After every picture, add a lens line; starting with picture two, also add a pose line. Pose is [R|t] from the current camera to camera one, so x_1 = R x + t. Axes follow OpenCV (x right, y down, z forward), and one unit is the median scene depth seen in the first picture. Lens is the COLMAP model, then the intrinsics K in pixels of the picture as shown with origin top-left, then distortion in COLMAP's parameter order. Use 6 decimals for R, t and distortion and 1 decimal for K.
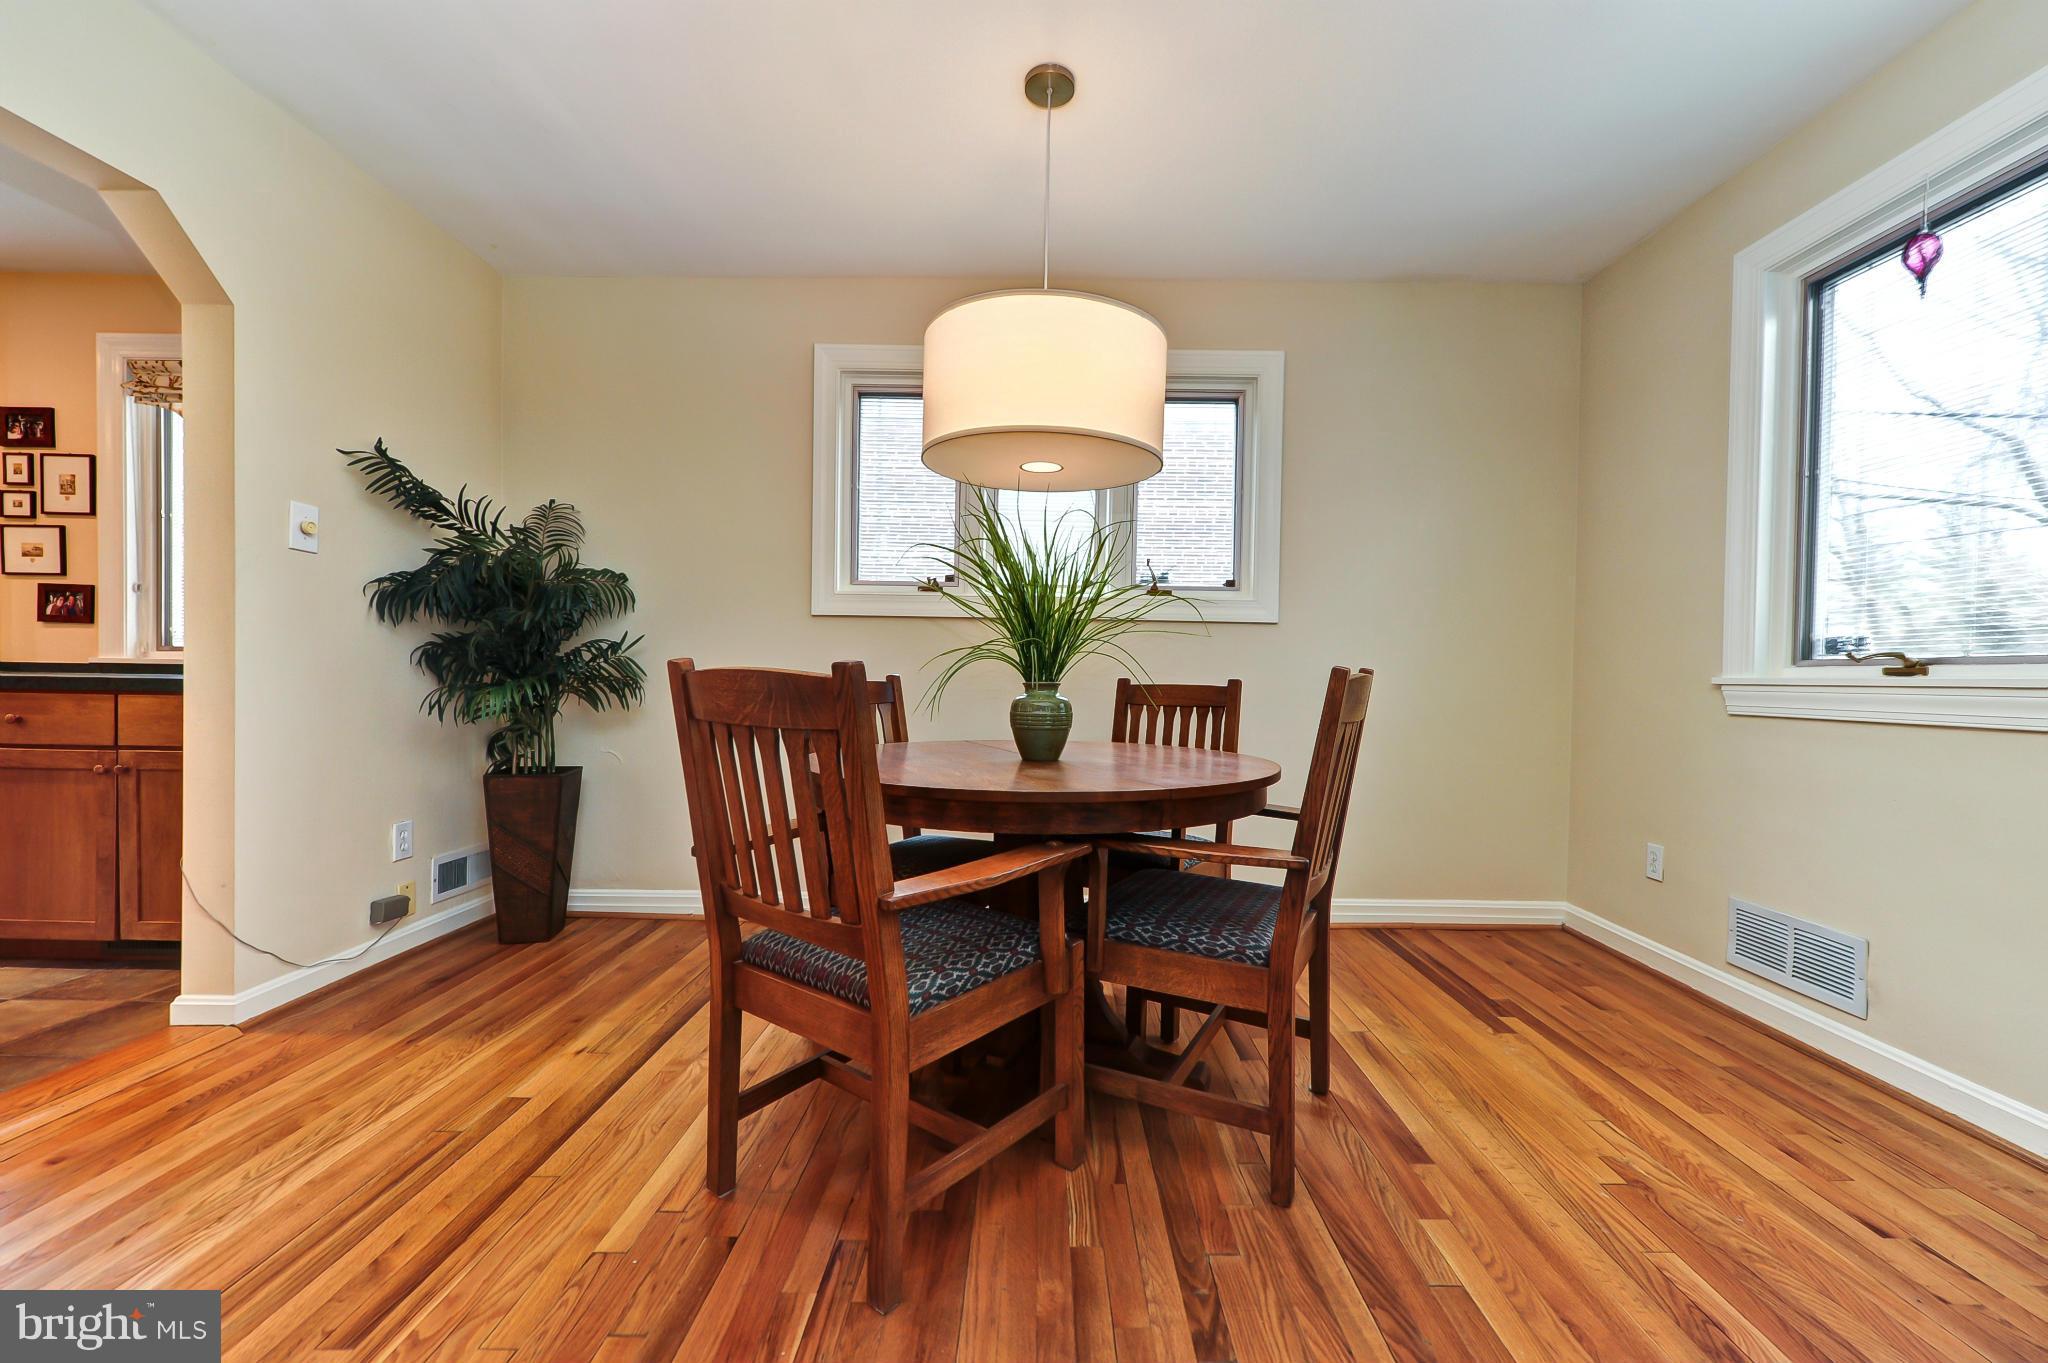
lens RADIAL K [[809.5, 0, 1041.6], [0, 809.5, 691.6], [0, 0, 1]] dist [0.006843, -0.001118]
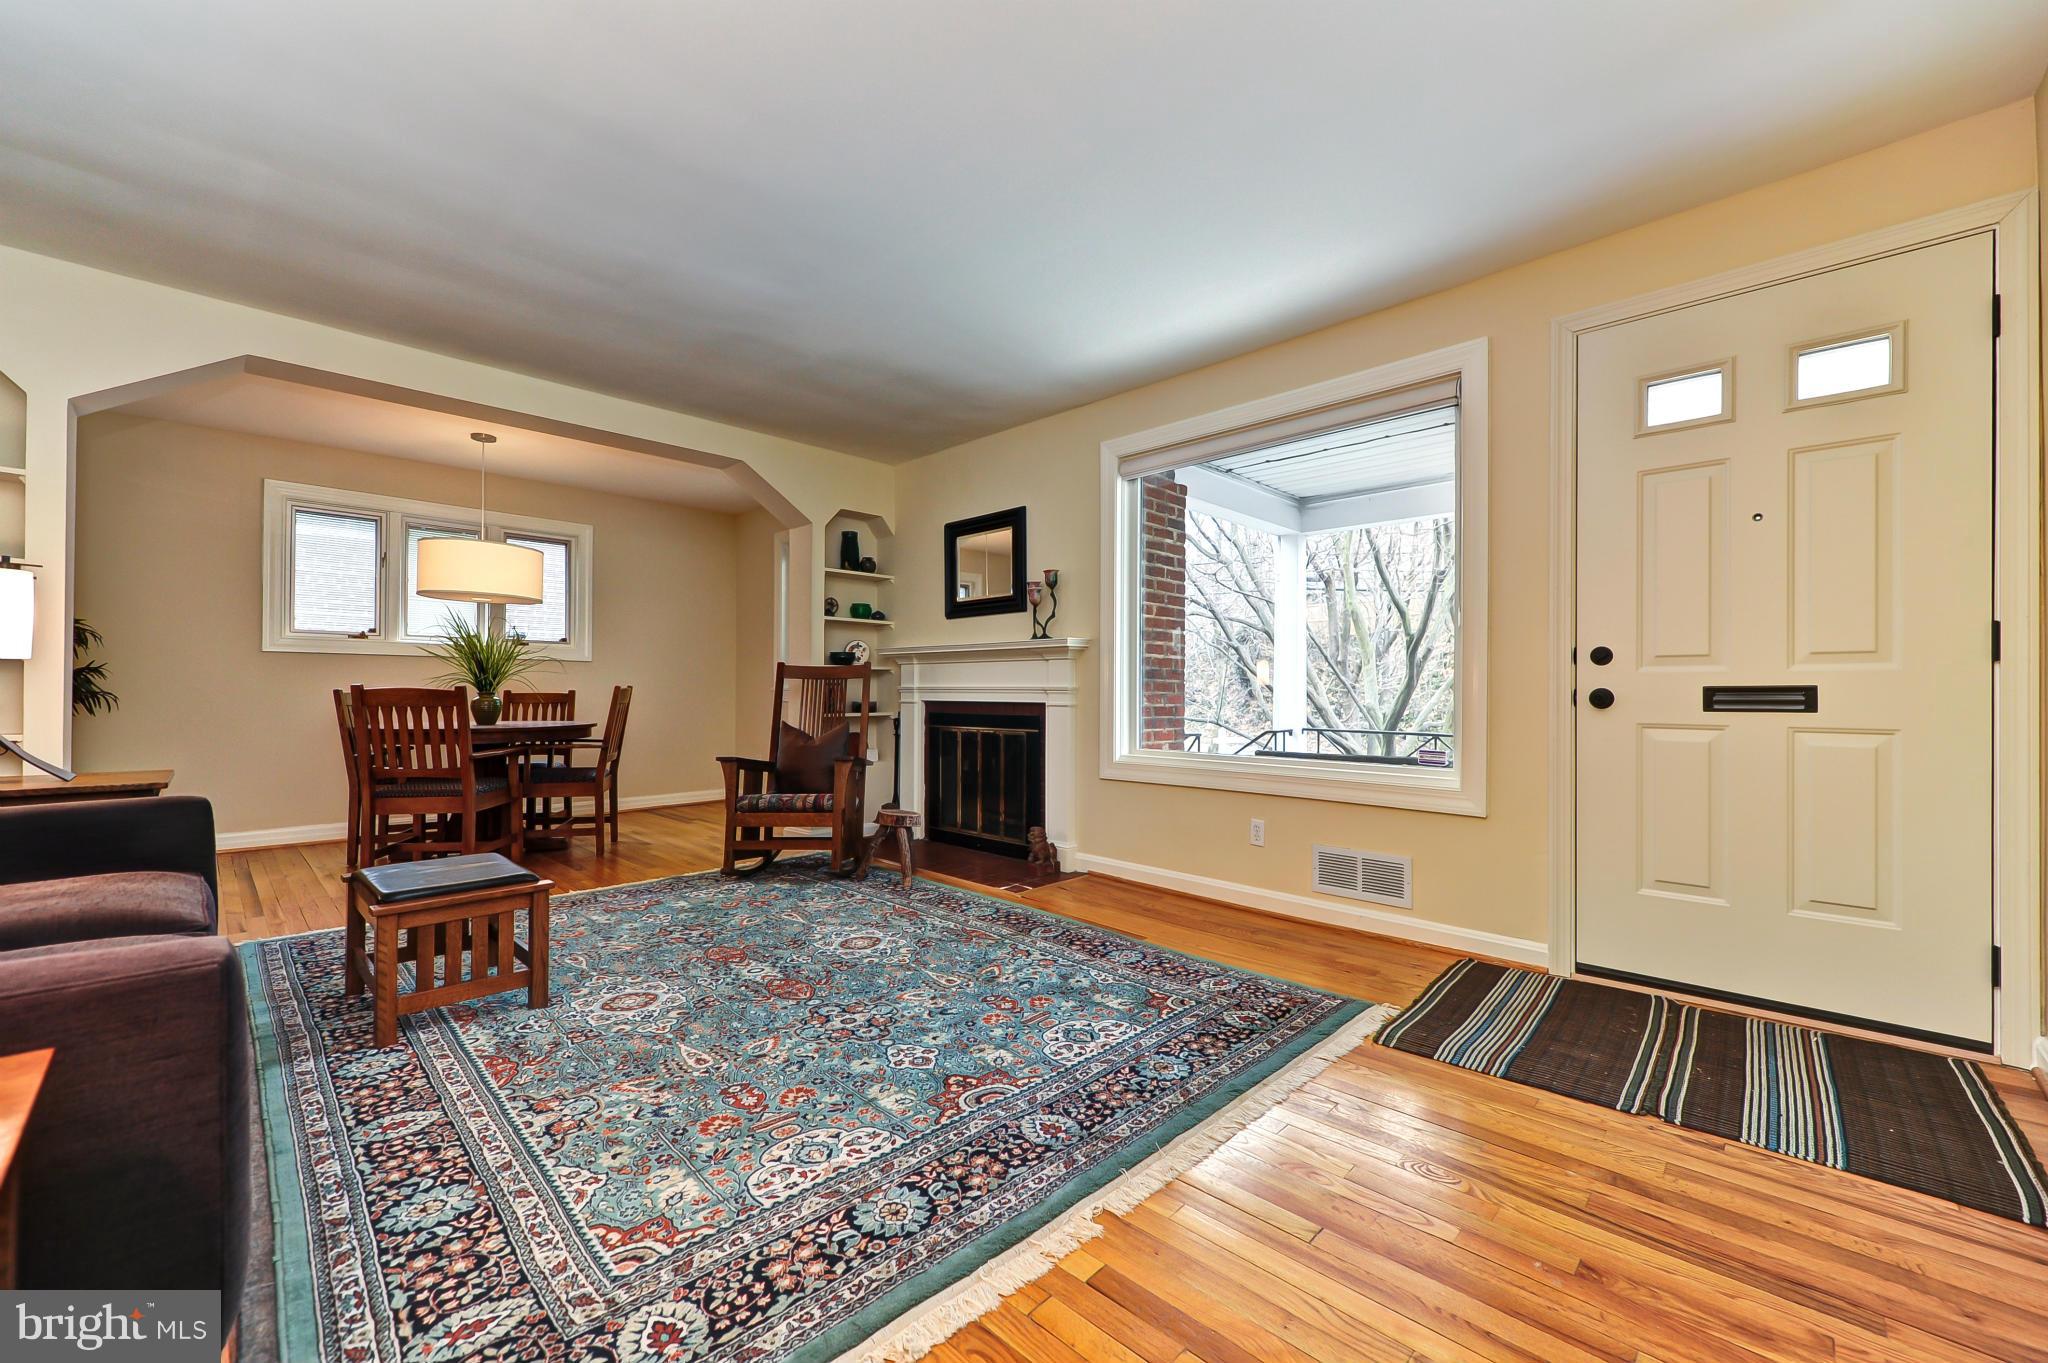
lens RADIAL K [[809.5, 0, 1036.3], [0, 809.5, 684.8], [0, 0, 1]] dist [0.006843, -0.001118]
pose [[0.700521, -0.003195, 0.713625, -0.382844], [0.022584, 0.999588, -0.017694, 0.032086], [-0.713275, 0.028512, 0.700304, -1.222298]]
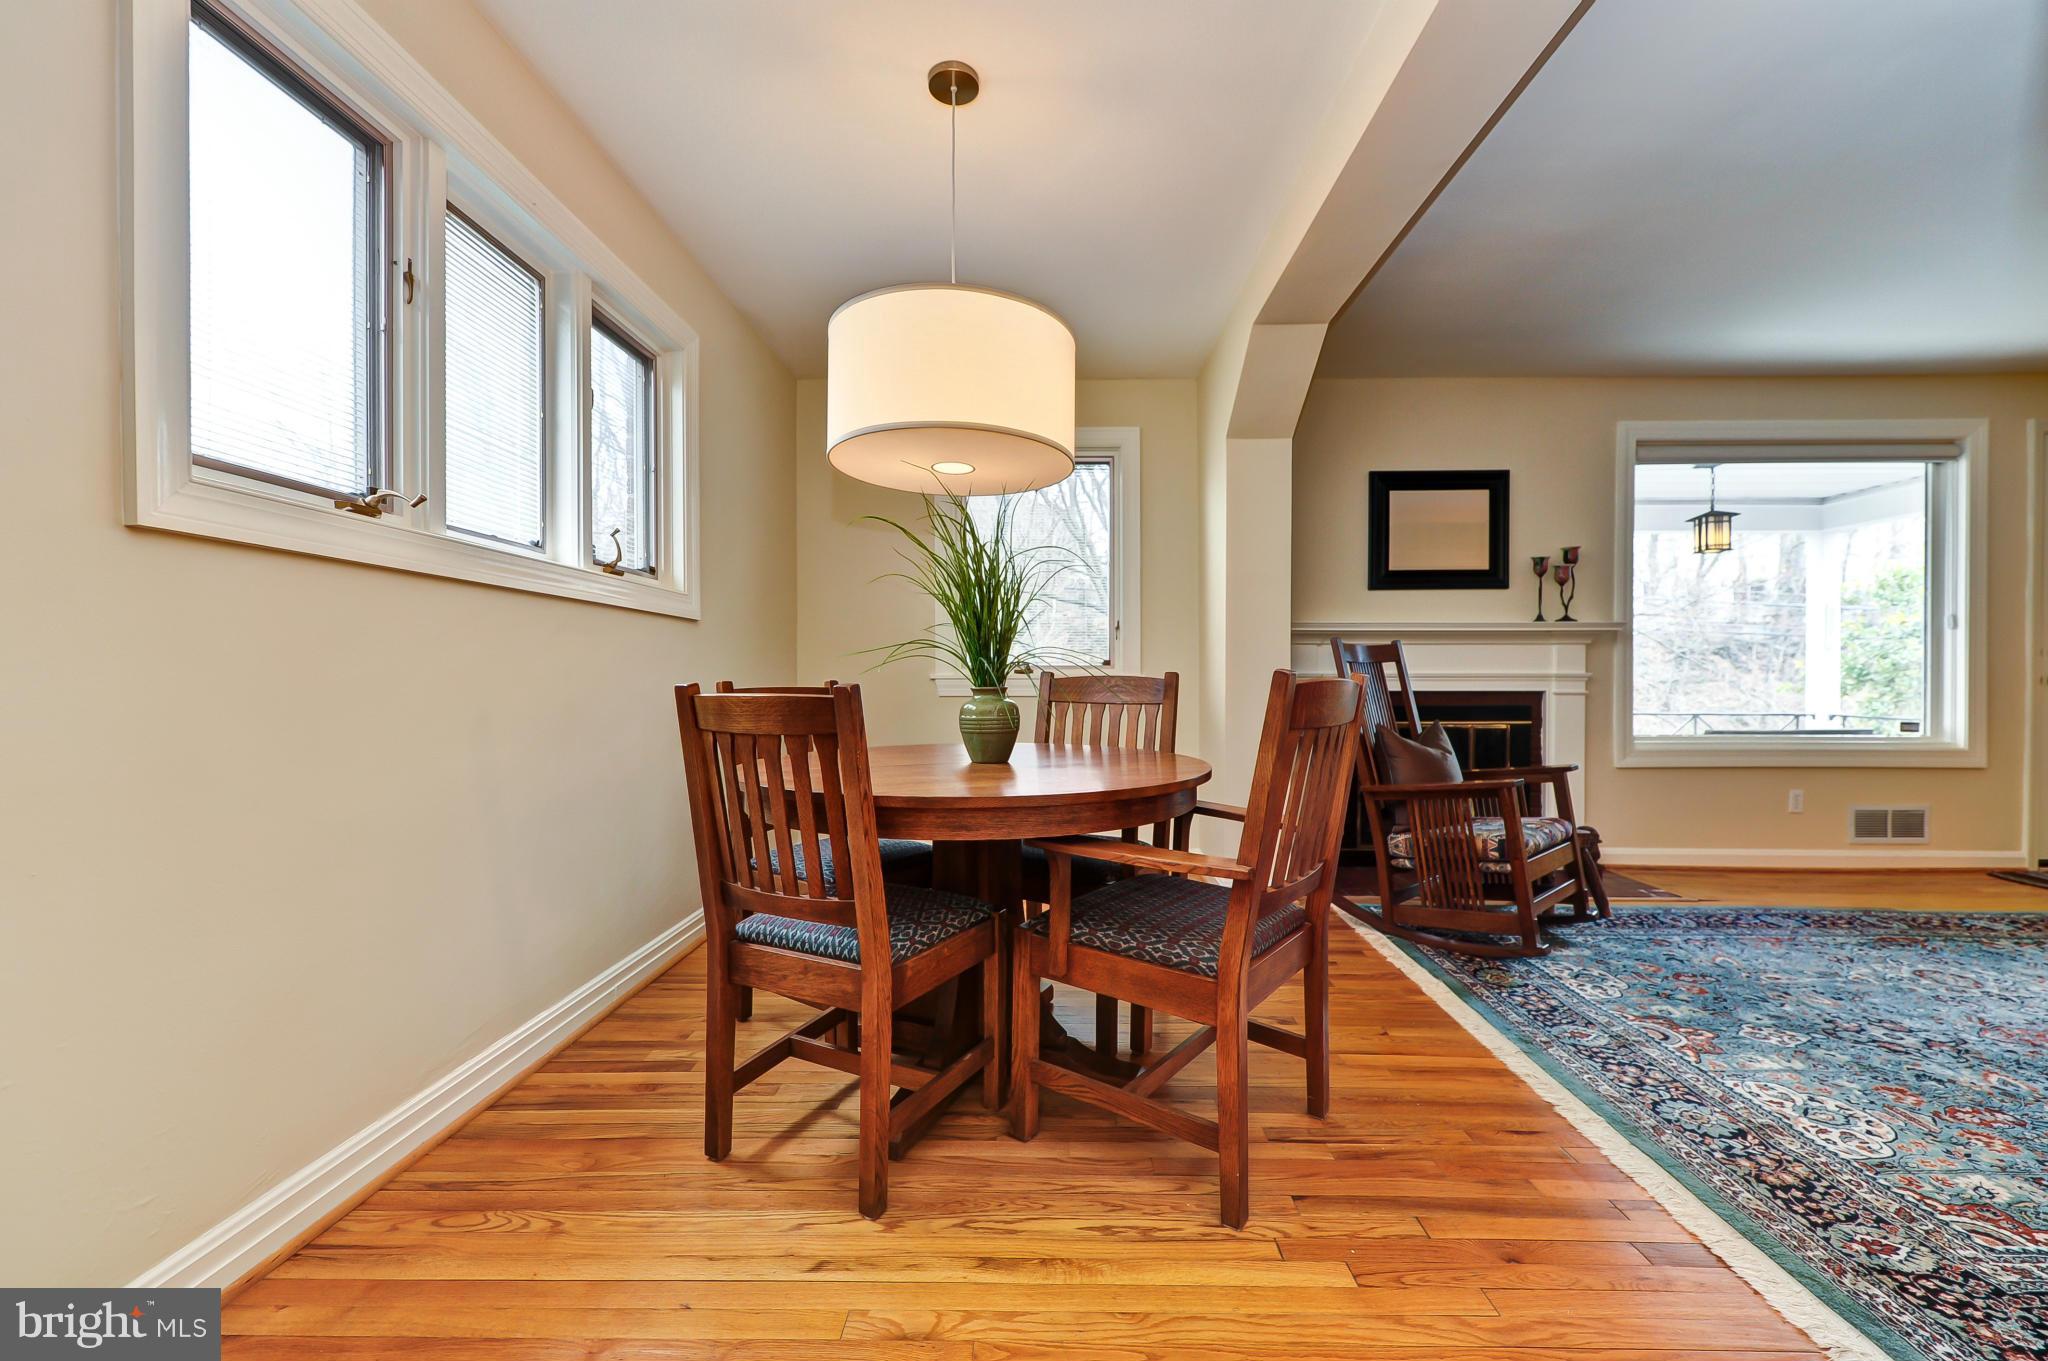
lens RADIAL K [[809.5, 0, 1038.2], [0, 809.5, 687.6], [0, 0, 1]] dist [0.006843, -0.001118]
pose [[0.008258, -0.026077, 0.999626, -0.674705], [0.025573, 0.999338, 0.025858, -0.022425], [-0.999639, 0.025349, 0.008920, 0.587388]]
